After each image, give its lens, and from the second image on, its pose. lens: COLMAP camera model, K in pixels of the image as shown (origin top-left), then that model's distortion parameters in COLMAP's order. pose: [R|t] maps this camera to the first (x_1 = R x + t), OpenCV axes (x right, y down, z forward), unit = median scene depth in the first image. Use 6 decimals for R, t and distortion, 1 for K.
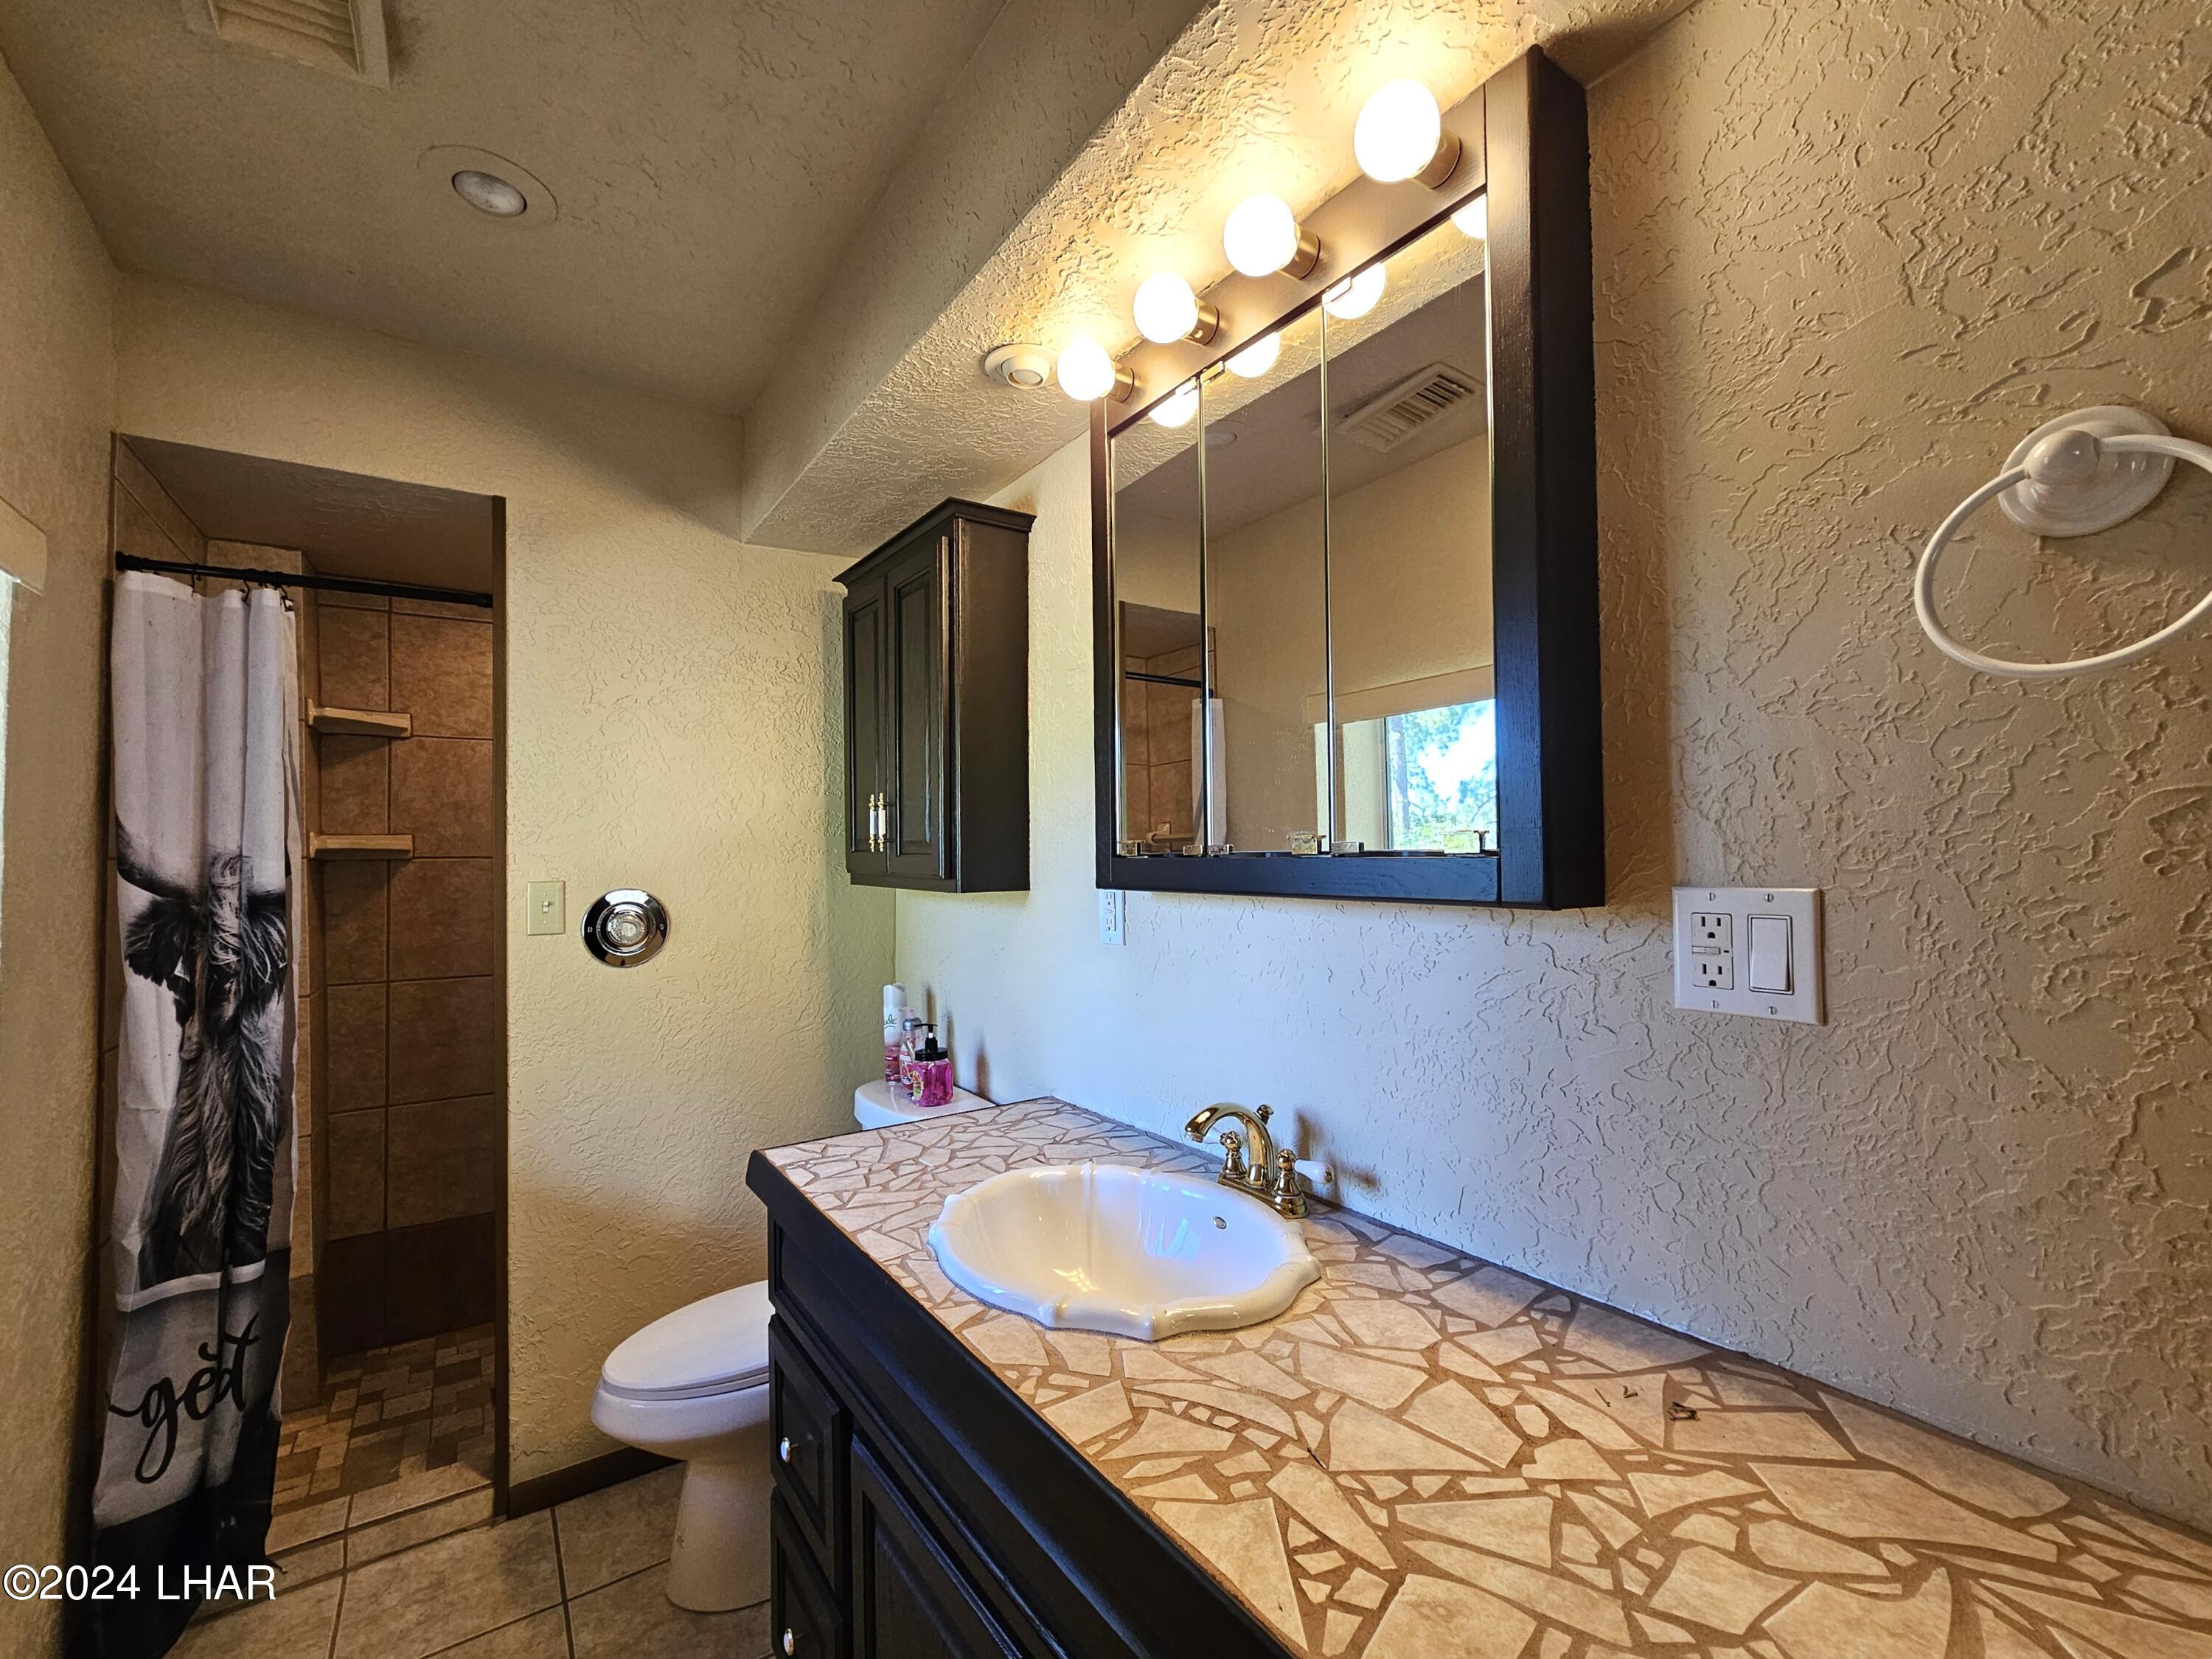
lens RADIAL K [[961.5, 0, 1115.1], [0, 961.5, 839.3], [0, 0, 1]] dist [-0.005749, 0.003241]
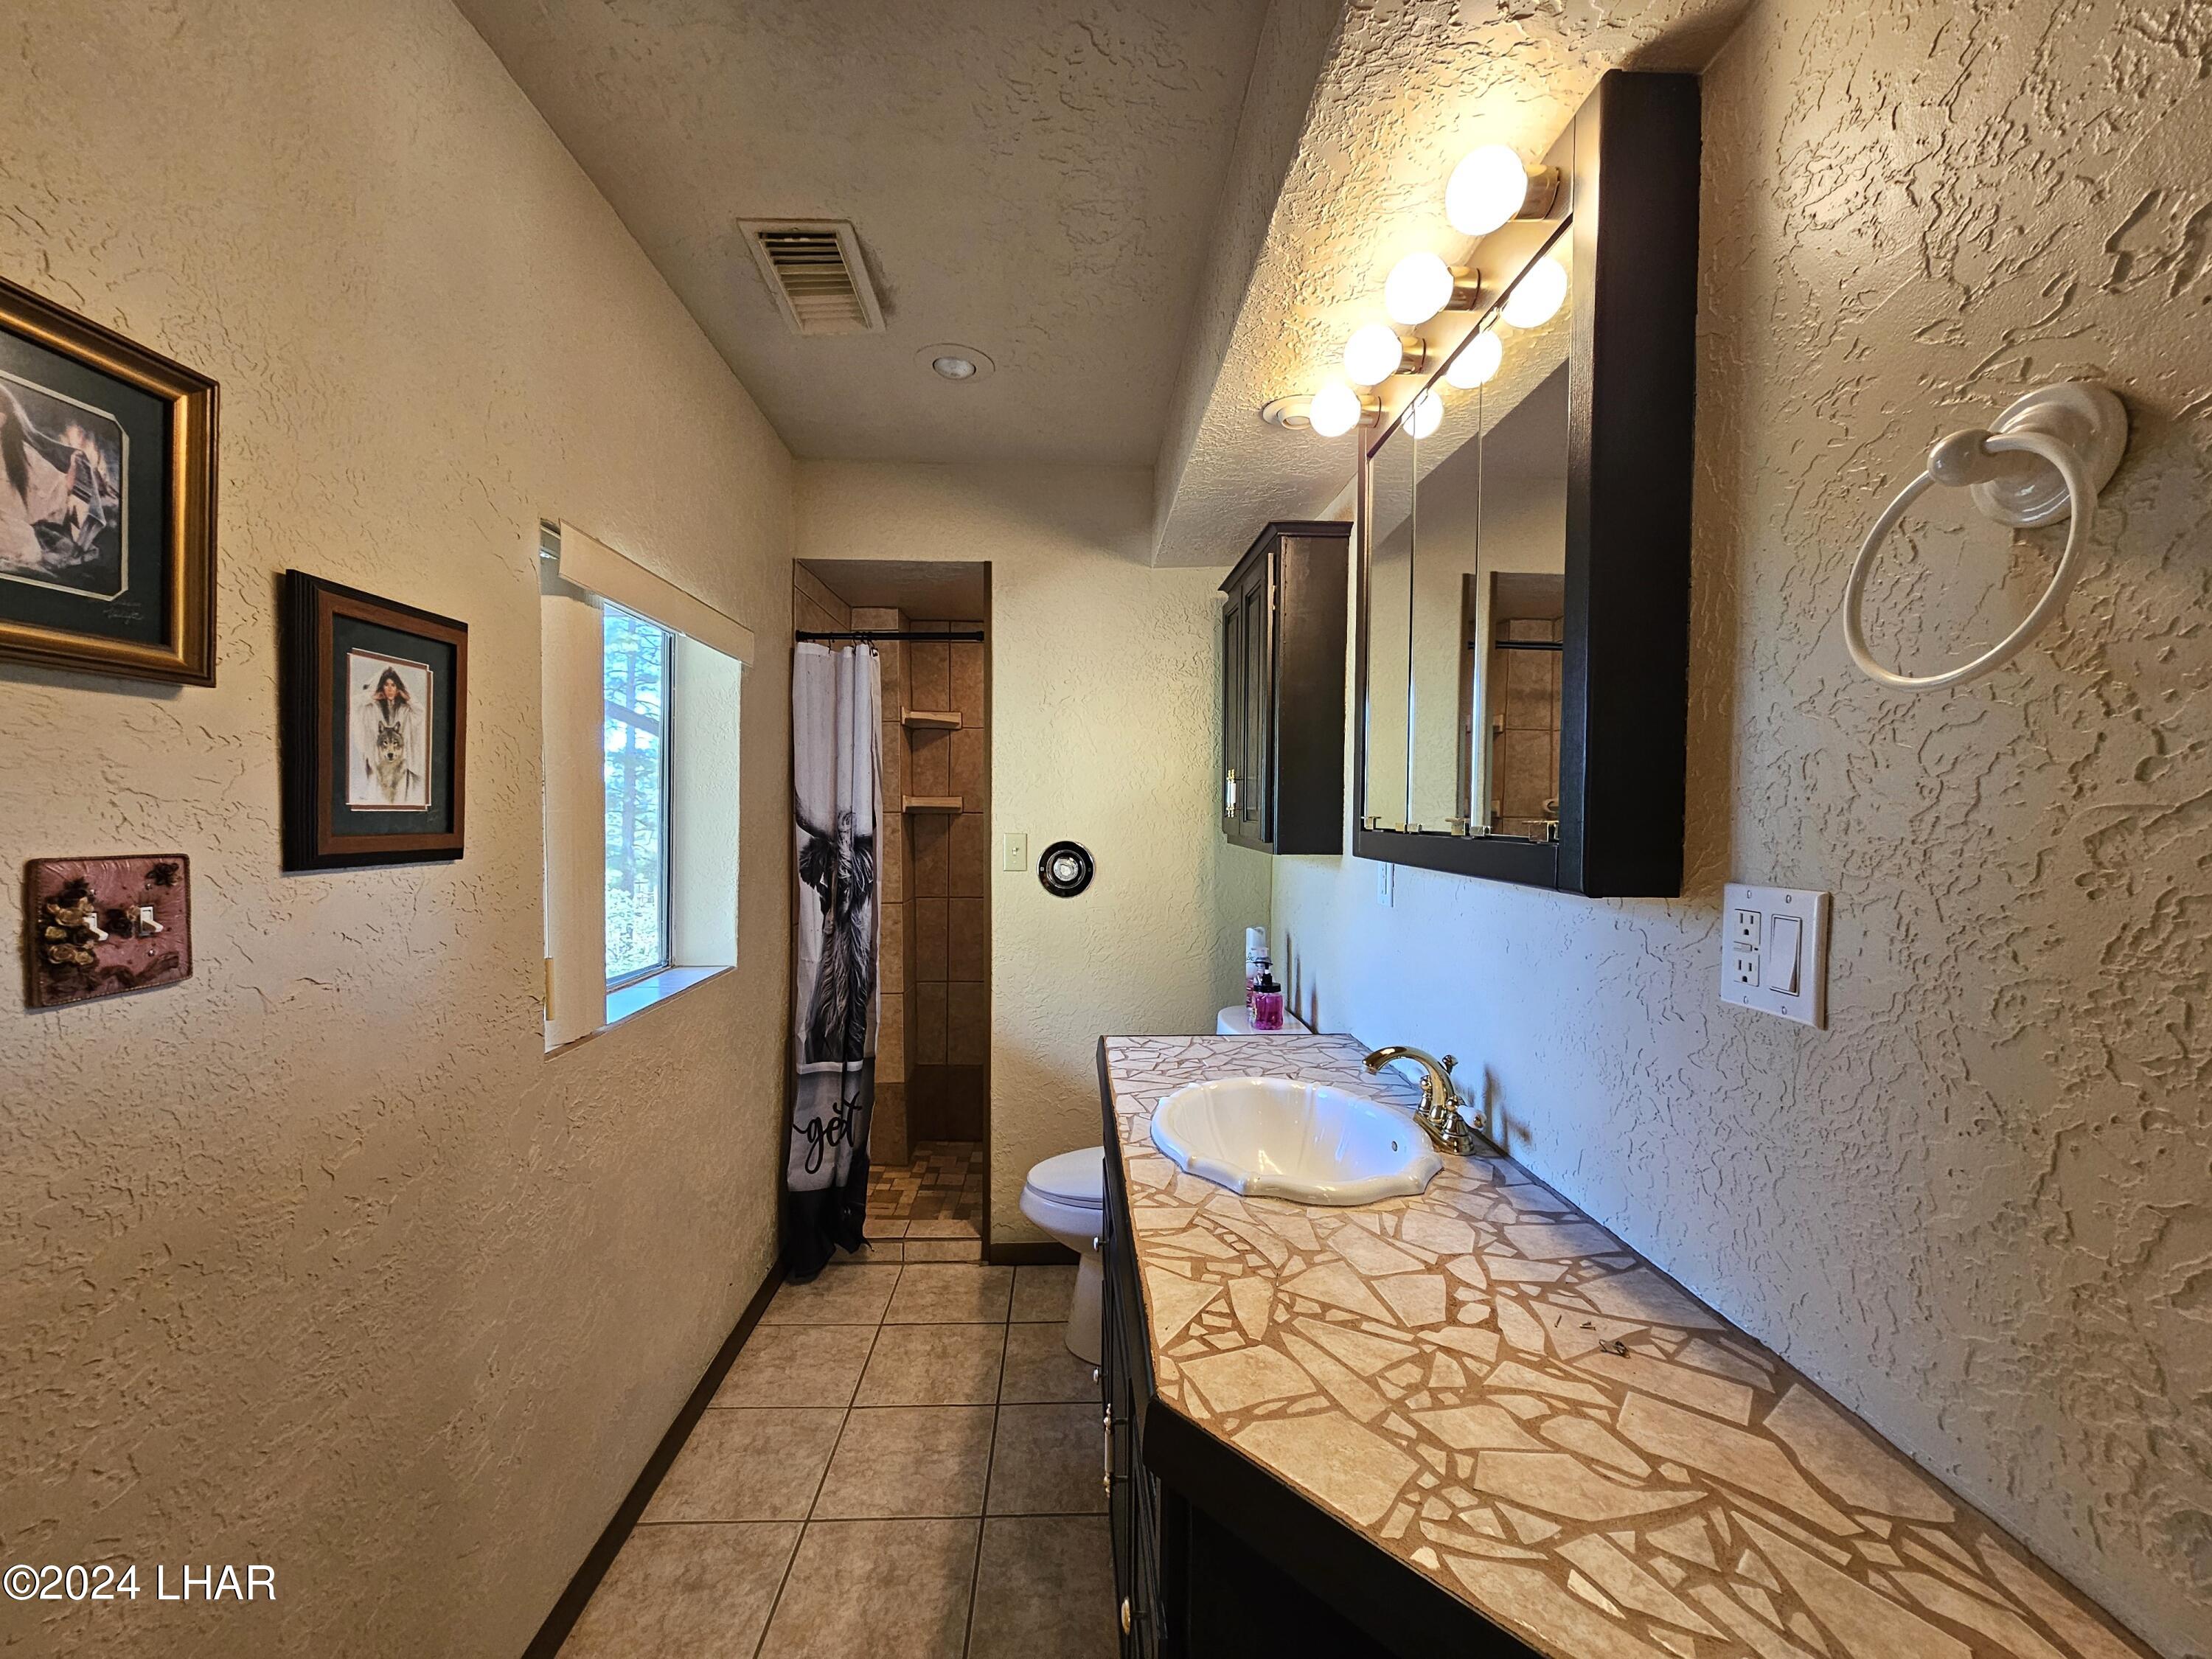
lens RADIAL K [[961.5, 0, 1115.1], [0, 961.5, 839.3], [0, 0, 1]] dist [-0.005749, 0.003241]
pose [[0.838489, 0.035113, -0.543786, 0.575272], [-0.007667, 0.998583, 0.052658, -0.043757], [0.544865, -0.039984, 0.837570, -0.197326]]
